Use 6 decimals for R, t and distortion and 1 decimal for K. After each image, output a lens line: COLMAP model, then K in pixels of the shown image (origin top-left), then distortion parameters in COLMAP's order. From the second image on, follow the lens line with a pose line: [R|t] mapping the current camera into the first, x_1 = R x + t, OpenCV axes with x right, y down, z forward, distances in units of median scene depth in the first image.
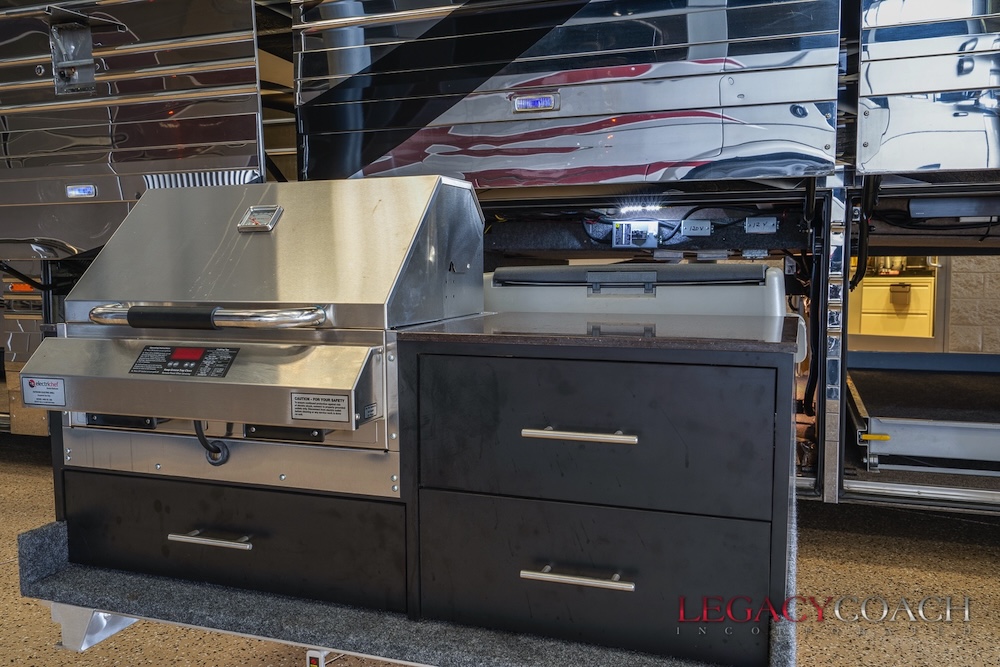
lens RADIAL K [[815.3, 0, 500.0], [0, 815.3, 333.5], [0, 0, 1]] dist [-0.010198, -0.009697]
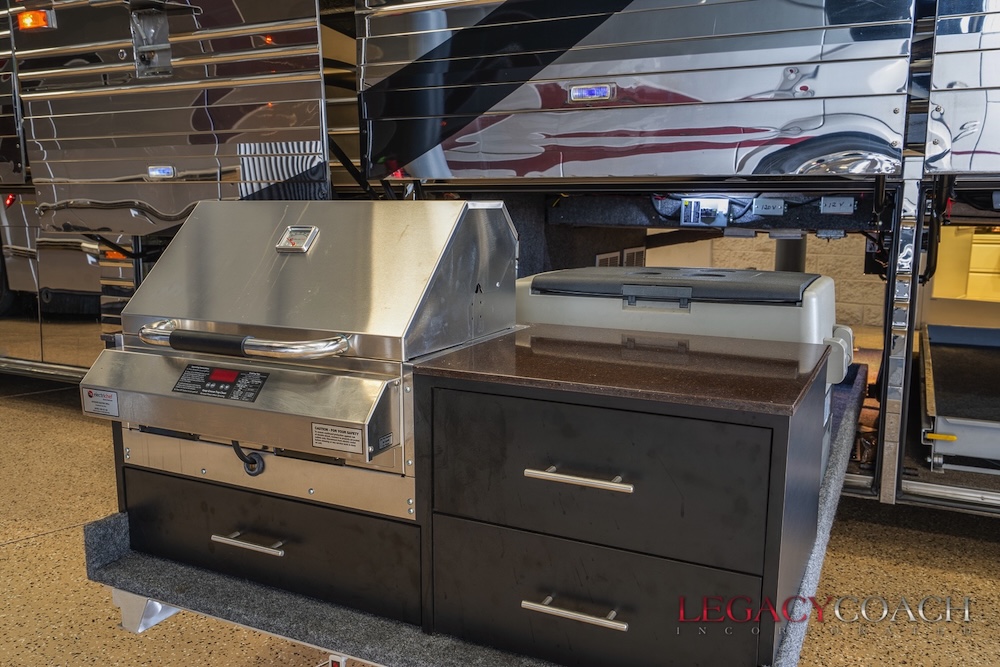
lens RADIAL K [[815.3, 0, 500.0], [0, 815.3, 333.5], [0, 0, 1]] dist [-0.010198, -0.009697]
pose [[0.993317, 0.025842, -0.112491, 0.082602], [-0.017713, 0.997199, 0.072671, -0.098898], [0.114053, -0.070193, 0.990992, -0.012444]]
